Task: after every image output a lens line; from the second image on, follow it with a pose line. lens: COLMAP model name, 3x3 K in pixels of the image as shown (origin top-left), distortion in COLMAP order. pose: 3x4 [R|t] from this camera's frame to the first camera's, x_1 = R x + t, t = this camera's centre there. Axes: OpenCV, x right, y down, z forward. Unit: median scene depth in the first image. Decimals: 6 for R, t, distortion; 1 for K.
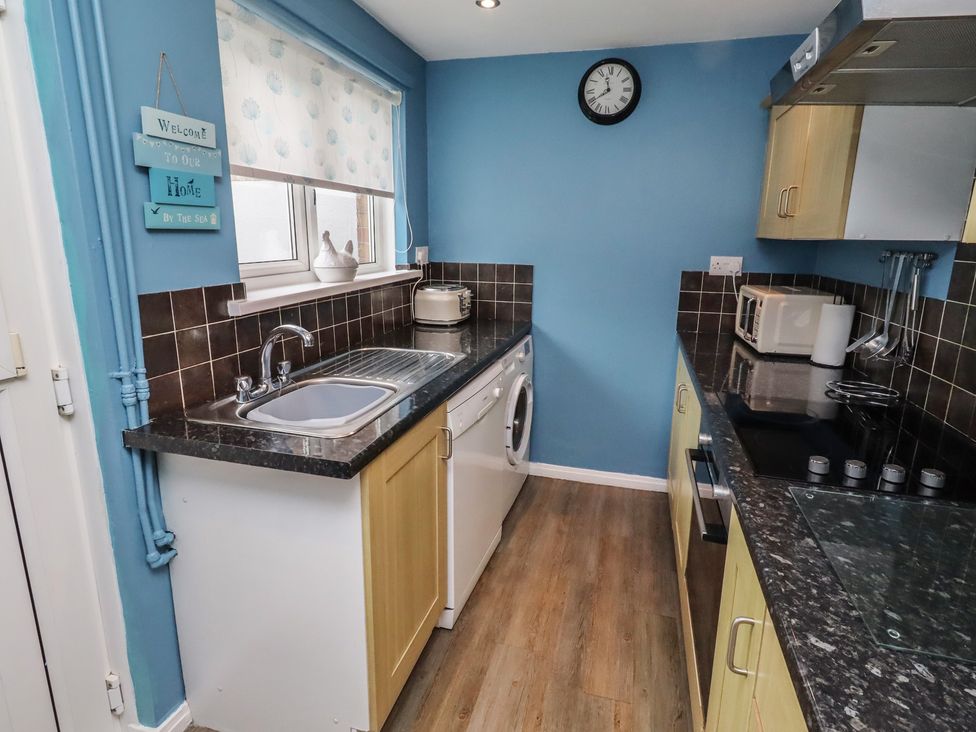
lens RADIAL K [[515.3, 0, 505.9], [0, 515.3, 358.9], [0, 0, 1]] dist [0.005381, -0.003059]
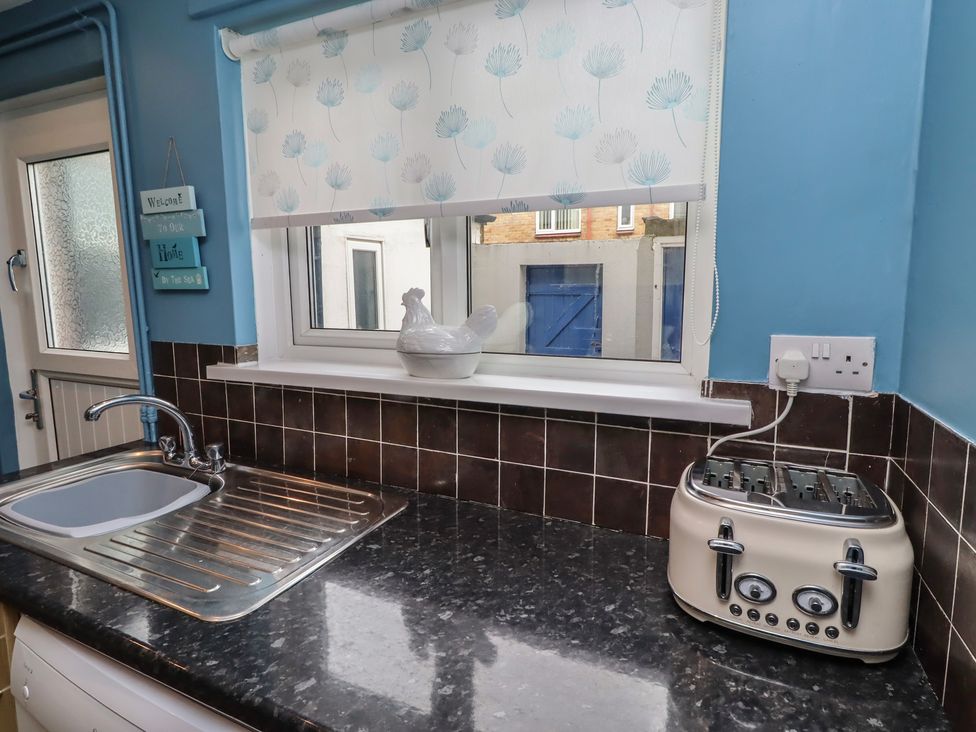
lens RADIAL K [[527.8, 0, 491.6], [0, 527.8, 353.5], [0, 0, 1]] dist [-0.002432, -0.004369]
pose [[-0.176768, 0.116247, -0.977364, 0.304570], [-0.231621, 0.960201, 0.156097, -0.372440], [0.956611, 0.253971, -0.142808, 1.515922]]
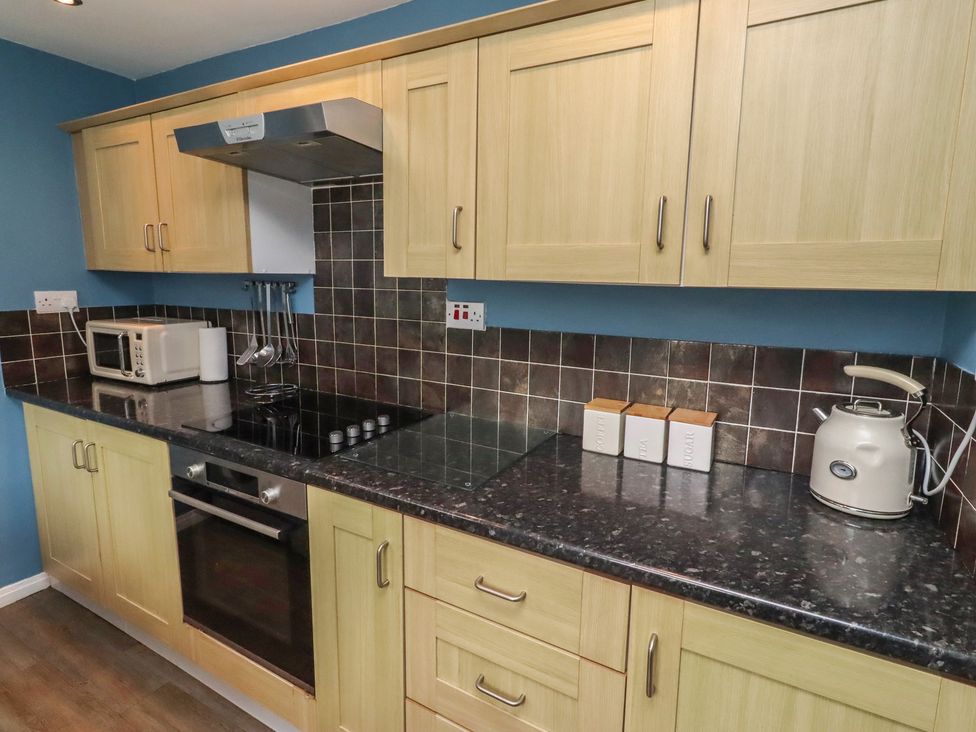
lens RADIAL K [[515.3, 0, 492.8], [0, 515.3, 360.8], [0, 0, 1]] dist [0.005381, -0.003059]
pose [[0.254180, -0.174179, 0.951343, -0.375240], [0.218995, 0.968466, 0.118803, -0.042354], [-0.942037, 0.178142, 0.284309, 0.123551]]
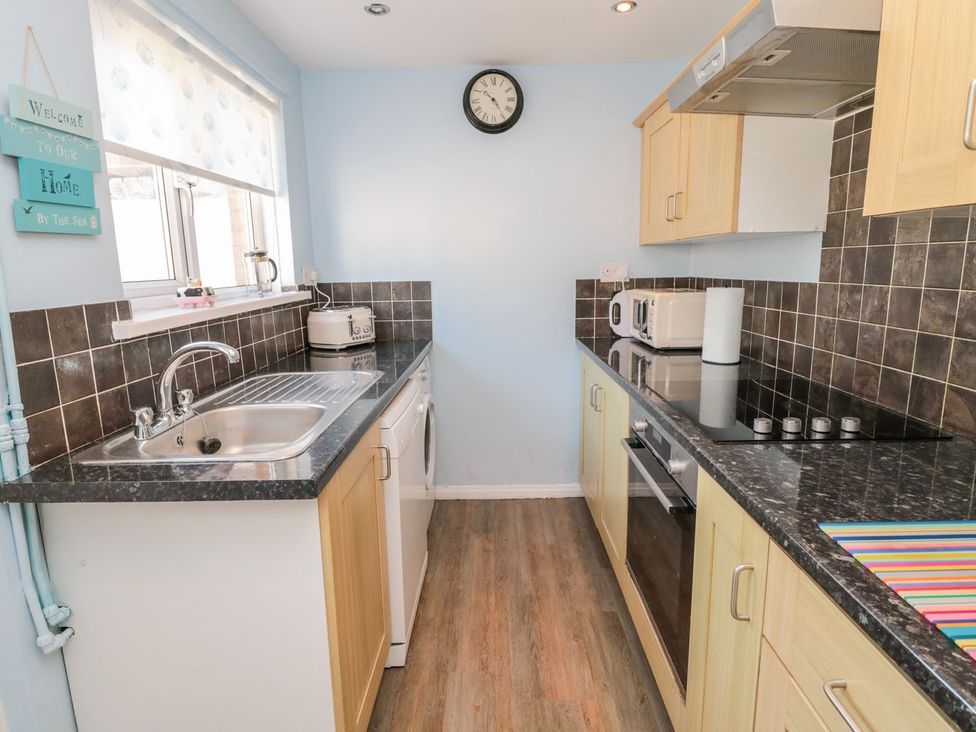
lens RADIAL K [[527.8, 0, 494.5], [0, 527.8, 368.4], [0, 0, 1]] dist [-0.002432, -0.004369]
pose [[0.967915, -0.081195, 0.237797, -0.138518], [0.091819, 0.995197, -0.033930, 0.047188], [-0.233901, 0.054675, 0.970722, 0.023524]]
